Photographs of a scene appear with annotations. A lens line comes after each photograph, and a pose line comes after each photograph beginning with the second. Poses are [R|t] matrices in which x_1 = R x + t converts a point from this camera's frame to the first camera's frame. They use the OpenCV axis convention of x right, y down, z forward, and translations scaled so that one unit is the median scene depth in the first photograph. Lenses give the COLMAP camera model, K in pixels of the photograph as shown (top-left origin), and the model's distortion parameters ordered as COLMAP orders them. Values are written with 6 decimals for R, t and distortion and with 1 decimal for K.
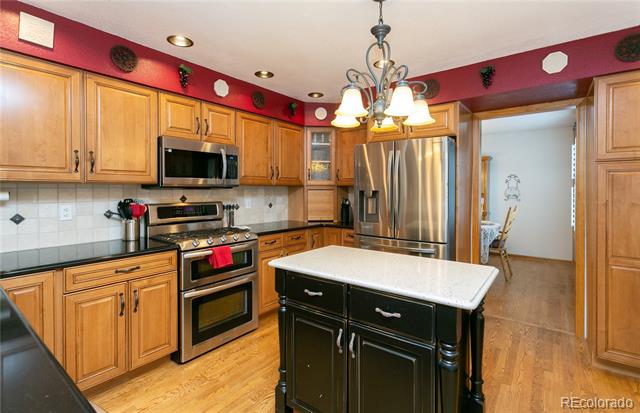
lens RADIAL K [[326.7, 0, 320.1], [0, 326.7, 192.5], [0, 0, 1]] dist [-0.002286, -0.000204]
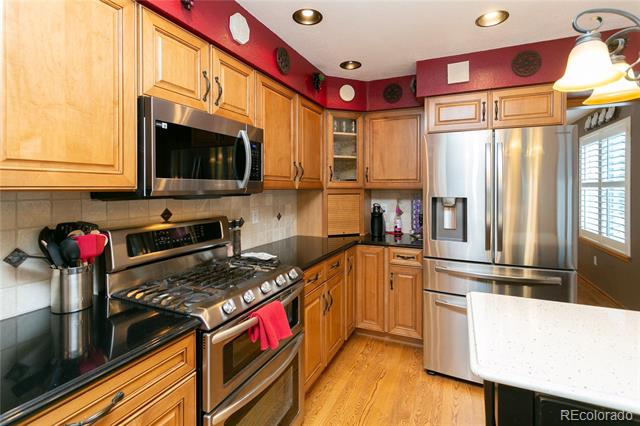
lens RADIAL K [[311.0, 0, 320.4], [0, 311.0, 187.7], [0, 0, 1]] dist [0.001077, -0.000125]
pose [[0.961066, -0.001379, 0.276317, -0.317641], [0.002740, 0.999986, -0.004540, -0.025233], [-0.276307, 0.005120, 0.961056, 0.411706]]
